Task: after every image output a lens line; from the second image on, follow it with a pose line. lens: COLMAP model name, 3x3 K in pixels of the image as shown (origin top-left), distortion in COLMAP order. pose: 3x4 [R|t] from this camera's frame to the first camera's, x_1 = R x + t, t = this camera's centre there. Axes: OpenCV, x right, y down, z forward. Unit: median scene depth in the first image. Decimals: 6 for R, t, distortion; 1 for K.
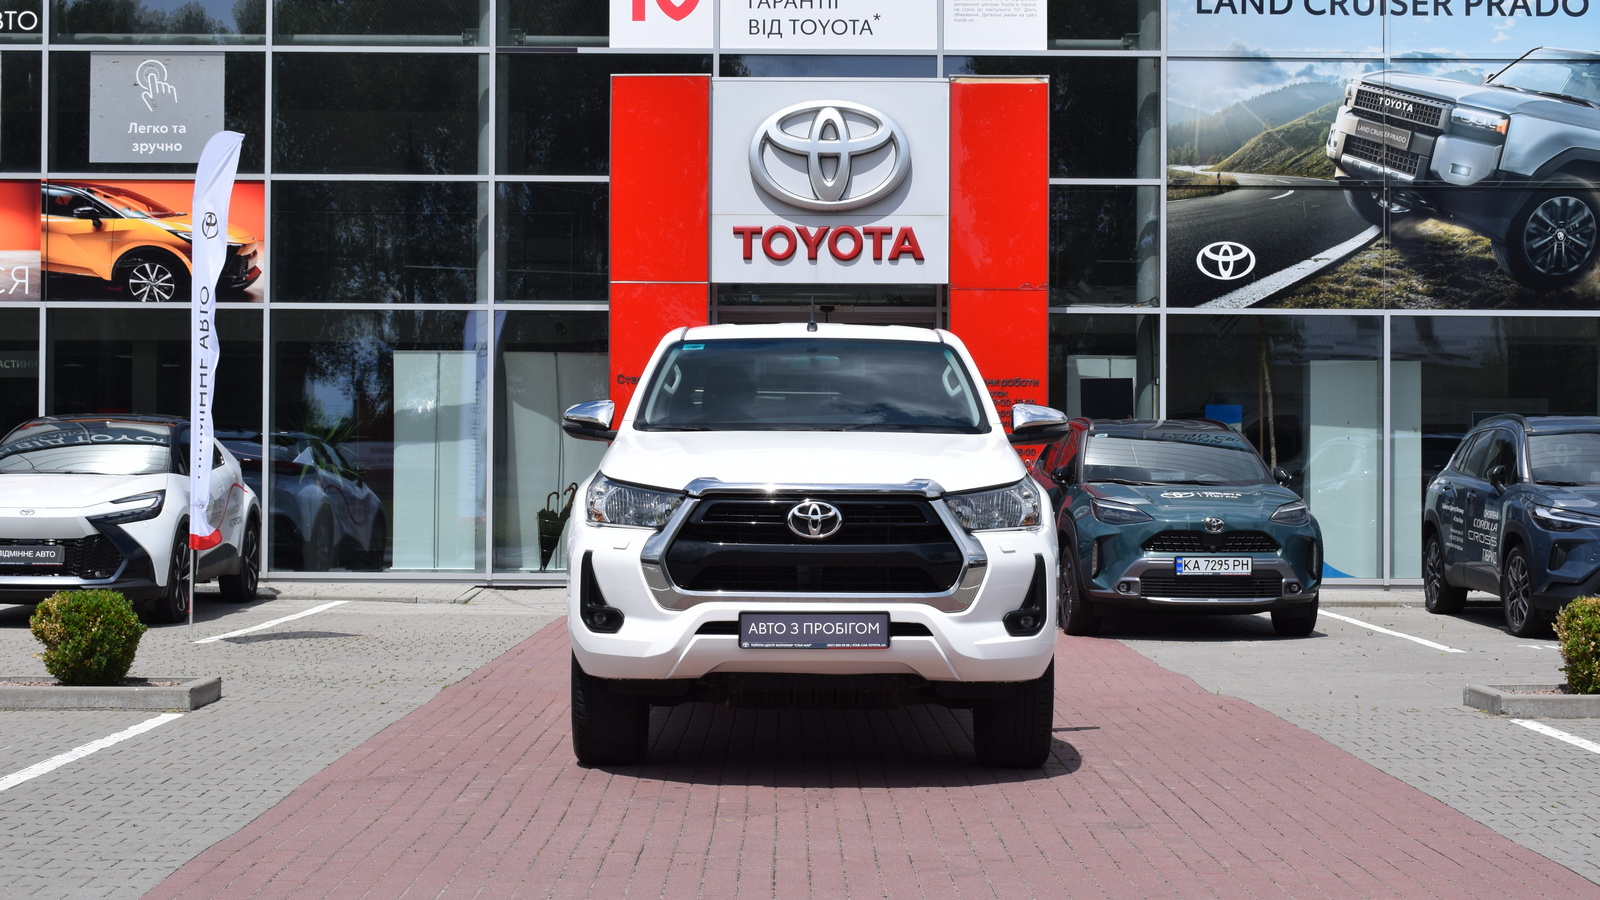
lens RADIAL K [[2492.9, 0, 800.0], [0, 2492.9, 450.0], [0, 0, 1]] dist [0.002753, -0.011606]
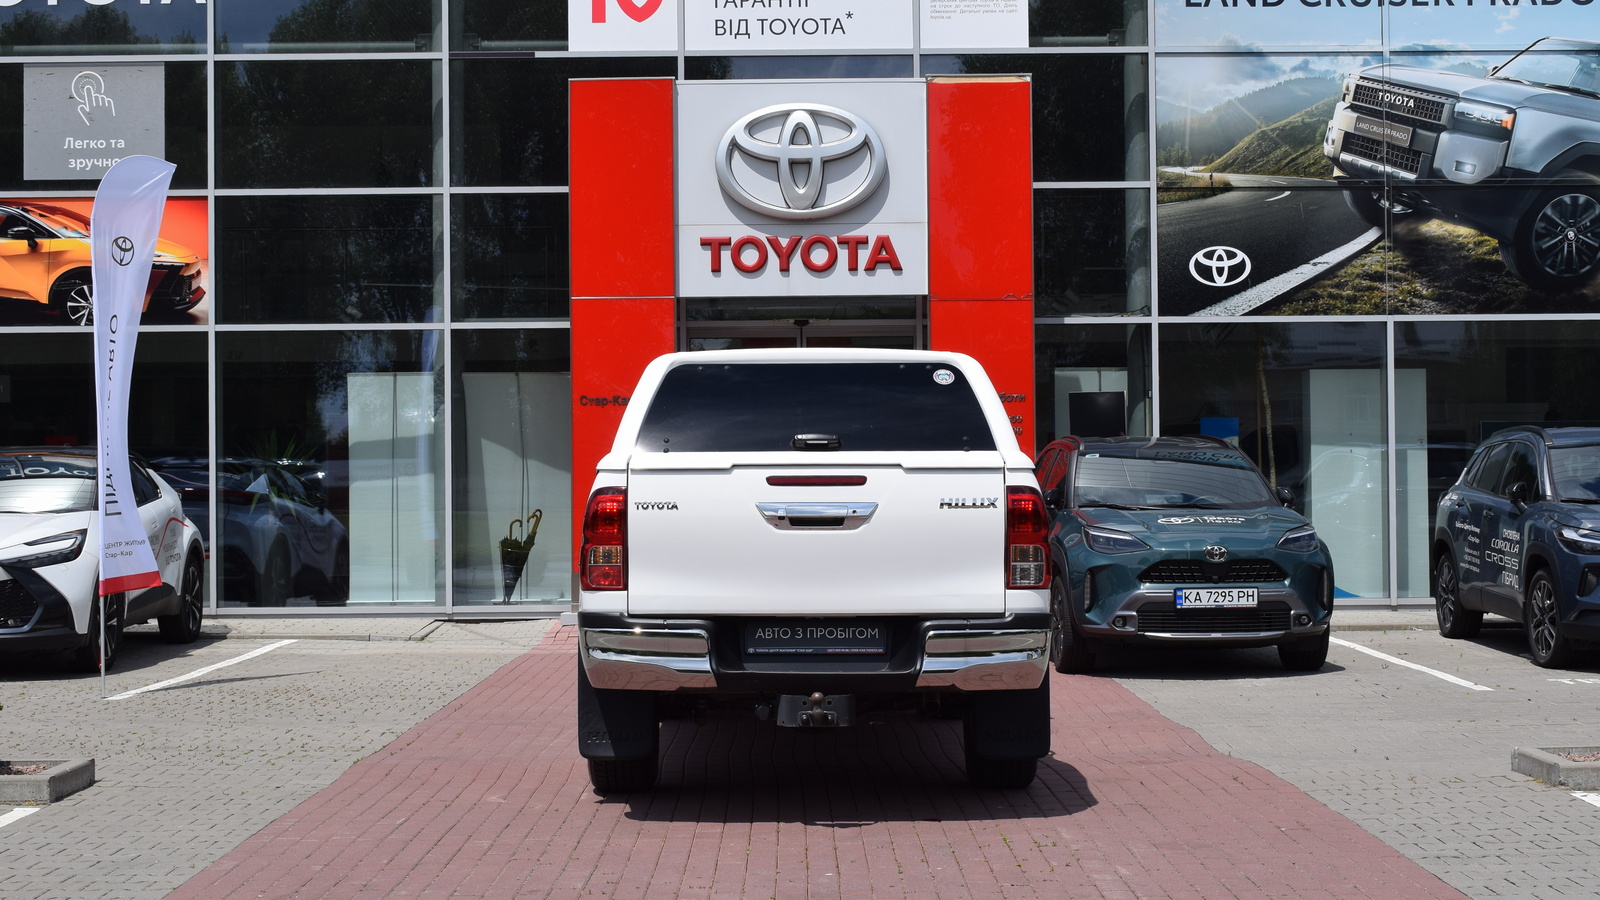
lens RADIAL K [[2411.0, 0, 800.0], [0, 2411.0, 450.0], [0, 0, 1]] dist [-0.003196, -0.039053]
pose [[0.999898, -0.014254, 0.000861, 0.008895], [0.014255, 0.999897, -0.001614, -0.006669], [-0.000838, 0.001627, 0.999998, 0.081100]]
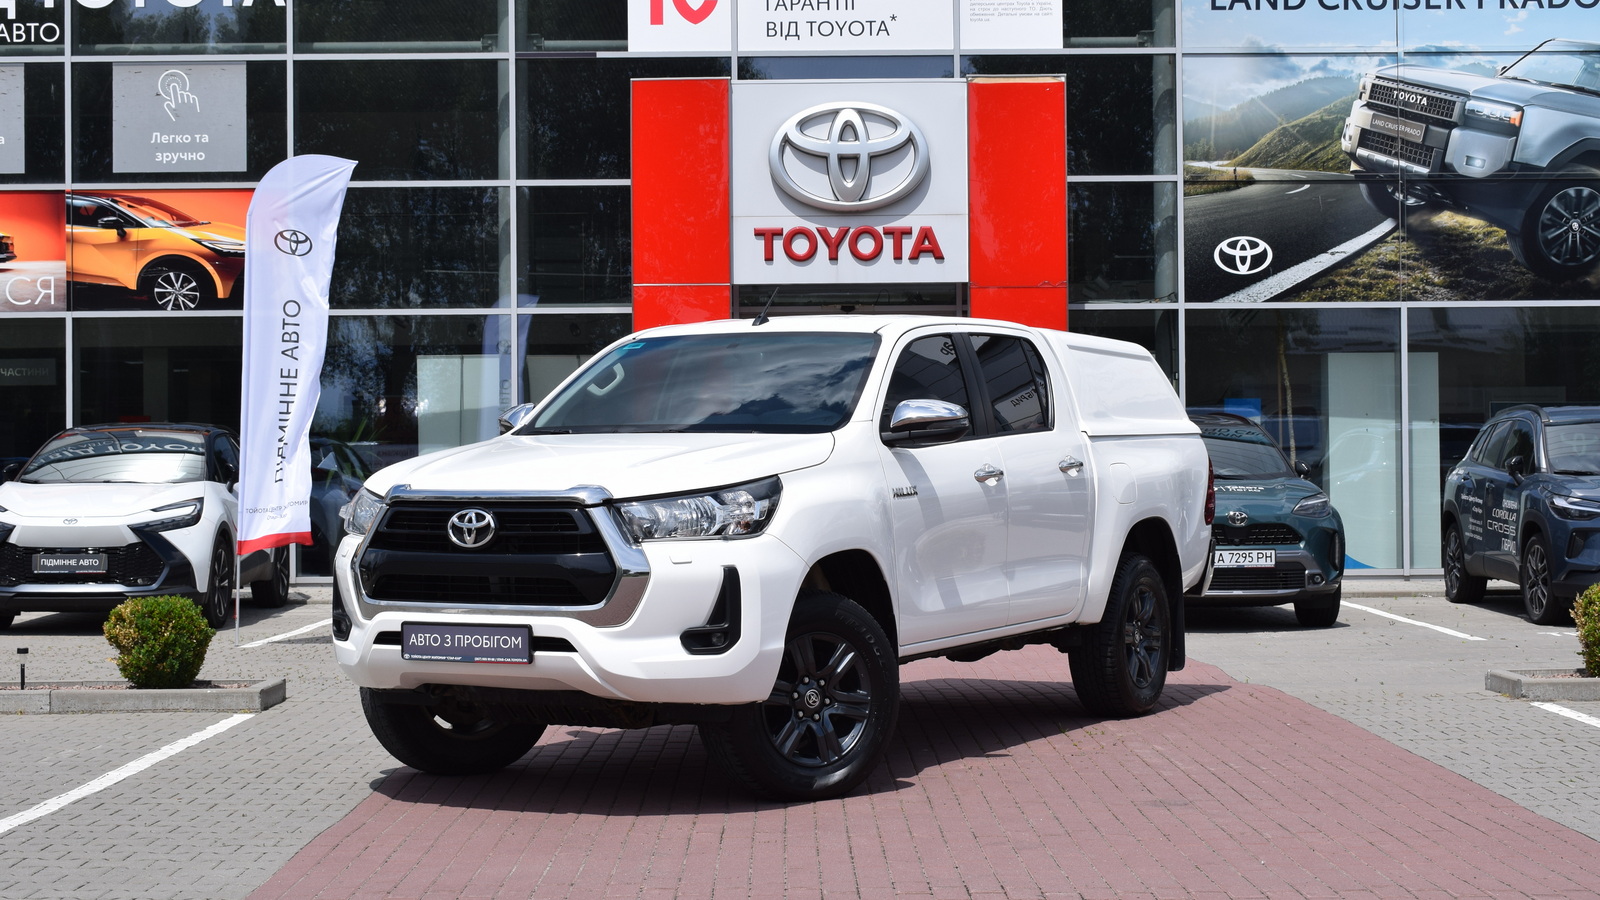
lens RADIAL K [[2558.8, 0, 800.0], [0, 2558.8, 450.0], [0, 0, 1]] dist [-0.003223, 0.032838]
pose [[0.999912, -0.013275, 0.000076, -0.009266], [0.013275, 0.999910, 0.001928, -0.001681], [-0.000102, -0.001927, 0.999998, -0.033487]]
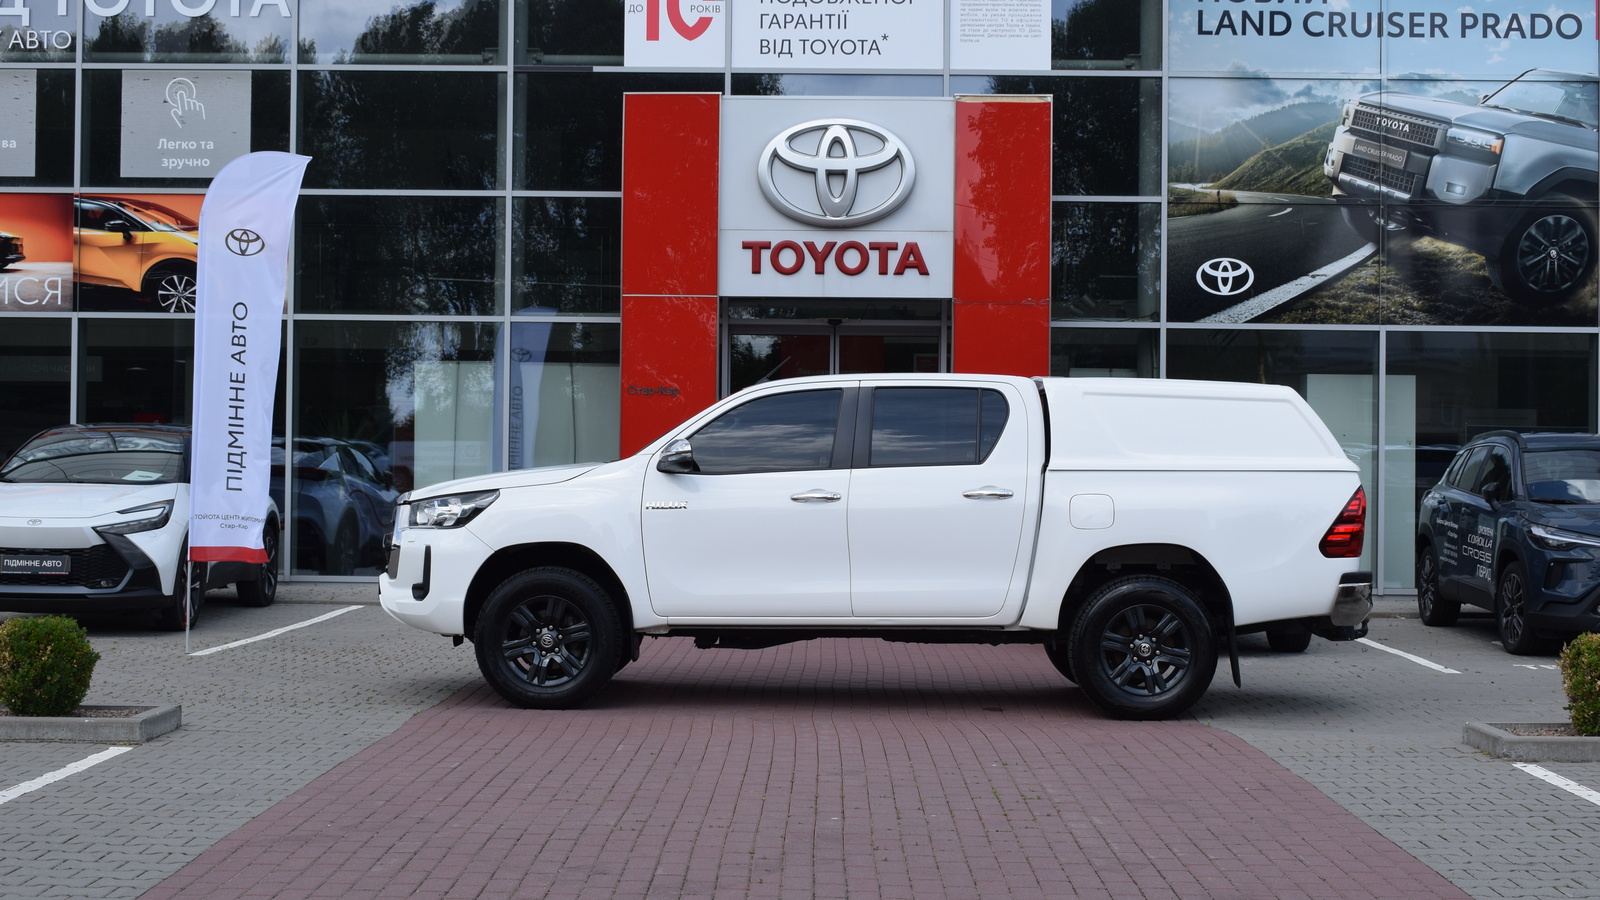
lens RADIAL K [[2287.4, 0, 800.0], [0, 2287.4, 450.0], [0, 0, 1]] dist [-0.017708, 0.016434]
pose [[0.999844, 0.005163, -0.016868, 0.012753], [-0.005116, 0.999983, 0.002805, -0.006547], [0.016882, -0.002718, 0.999854, 0.059754]]
